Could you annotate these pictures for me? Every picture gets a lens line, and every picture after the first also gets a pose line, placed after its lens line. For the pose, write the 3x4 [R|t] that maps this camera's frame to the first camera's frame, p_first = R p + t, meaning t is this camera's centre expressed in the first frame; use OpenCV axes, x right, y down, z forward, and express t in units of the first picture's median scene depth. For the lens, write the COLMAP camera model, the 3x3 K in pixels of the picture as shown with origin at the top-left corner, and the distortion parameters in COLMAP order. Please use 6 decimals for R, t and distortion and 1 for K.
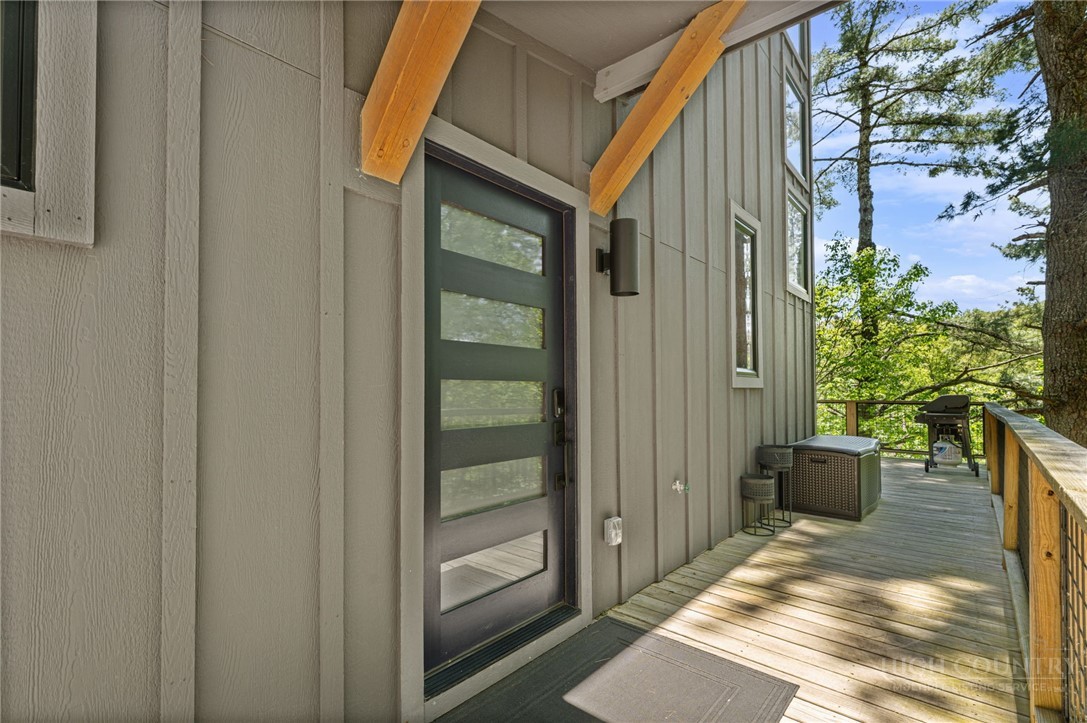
lens RADIAL K [[483.4, 0, 543.0], [0, 483.4, 382.0], [0, 0, 1]] dist [-0.001901, -0.000695]
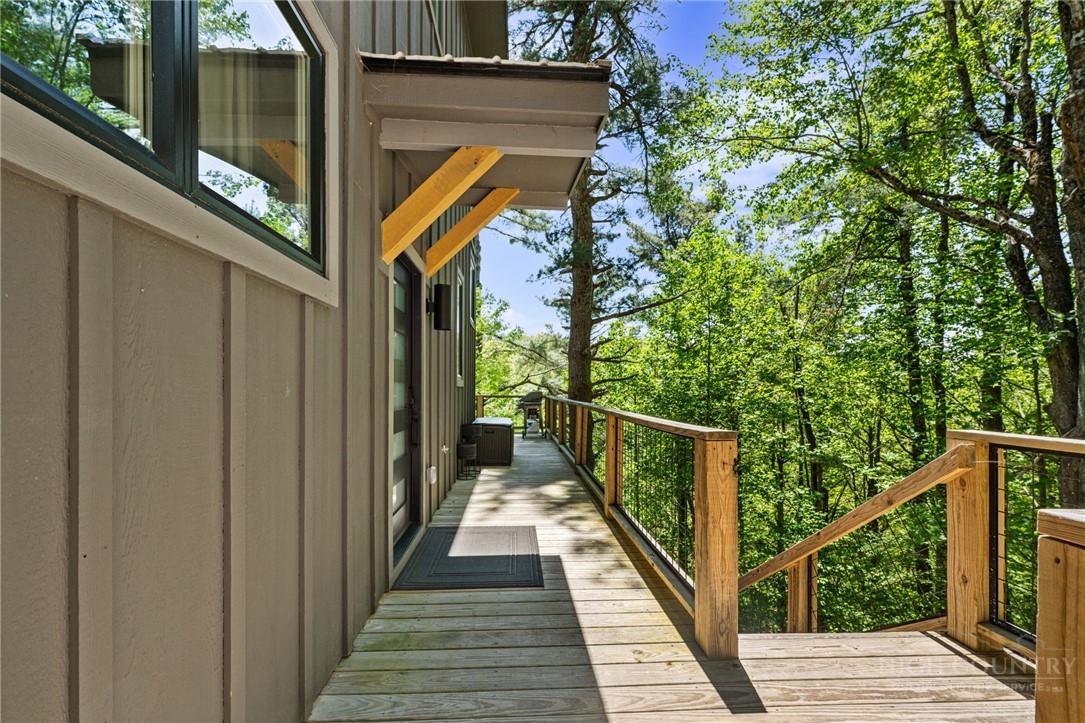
lens RADIAL K [[444.1, 0, 541.1], [0, 444.1, 390.2], [0, 0, 1]] dist [-0.000045, -0.000049]
pose [[0.708827, 0.003671, 0.705373, -0.224652], [-0.020733, 0.999663, 0.015631, -0.002392], [-0.705077, -0.025704, 0.708664, -0.106724]]
